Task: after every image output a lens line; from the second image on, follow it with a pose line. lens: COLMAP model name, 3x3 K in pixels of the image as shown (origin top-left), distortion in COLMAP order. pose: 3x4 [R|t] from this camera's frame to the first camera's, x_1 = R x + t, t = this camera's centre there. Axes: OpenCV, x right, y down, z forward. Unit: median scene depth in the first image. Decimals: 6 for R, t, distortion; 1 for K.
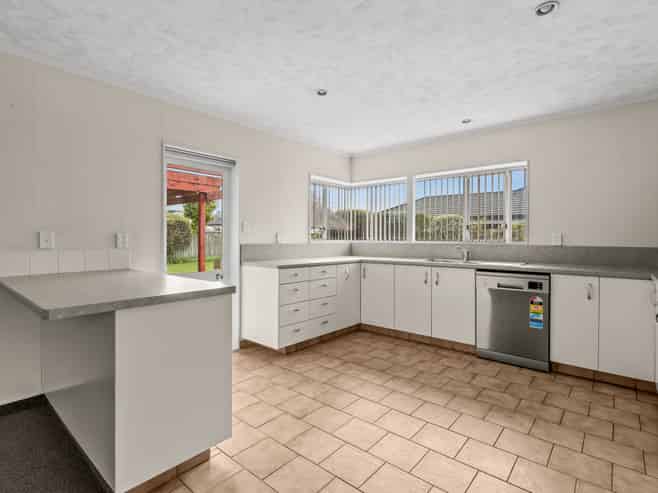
lens RADIAL K [[334.6, 0, 326.9], [0, 334.6, 240.6], [0, 0, 1]] dist [-0.002617, 0.002083]
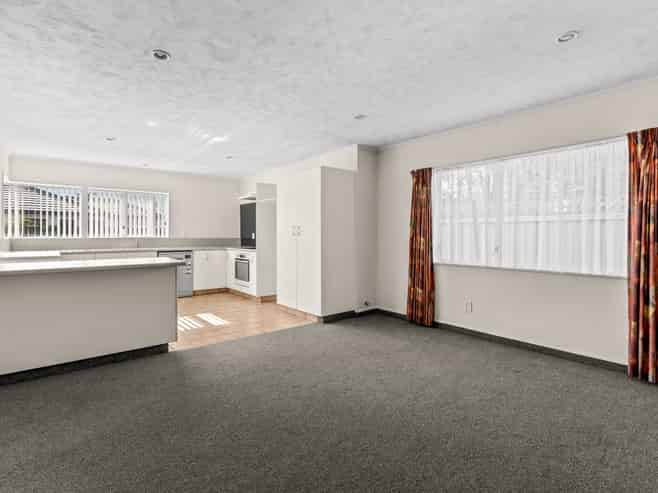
lens RADIAL K [[334.6, 0, 323.3], [0, 334.6, 241.6], [0, 0, 1]] dist [-0.002617, 0.002083]
pose [[0.175059, -0.021016, 0.984334, -1.183734], [0.005552, 0.999777, 0.020358, -0.000253], [-0.984542, 0.001901, 0.175136, -0.199983]]
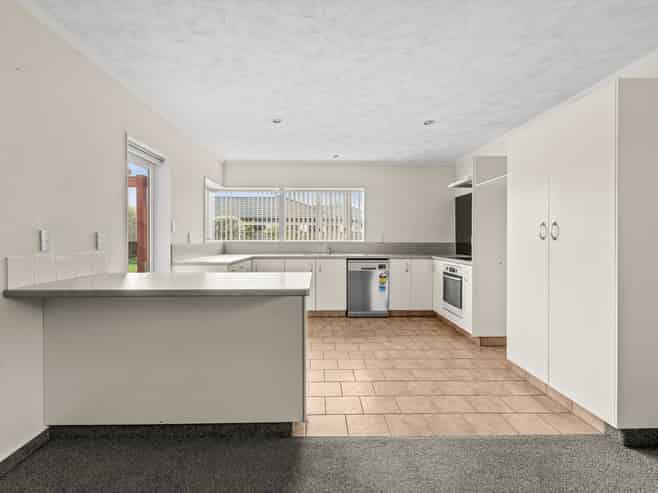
lens RADIAL K [[334.6, 0, 329.5], [0, 334.6, 240.4], [0, 0, 1]] dist [-0.002617, 0.002083]
pose [[0.734766, -0.004467, 0.678306, -0.625620], [0.003715, 0.999990, 0.002561, -0.000745], [-0.678311, 0.000638, 0.734775, -0.042816]]
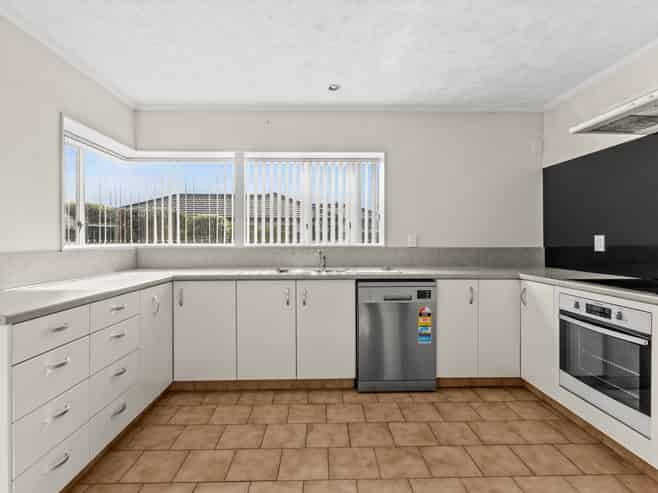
lens RADIAL K [[334.6, 0, 326.6], [0, 334.6, 240.2], [0, 0, 1]] dist [-0.002617, 0.002083]
pose [[0.739285, -0.003531, 0.673383, -0.127756], [0.007400, 0.999968, -0.002881, -0.004348], [-0.673352, 0.007113, 0.739288, 0.475030]]
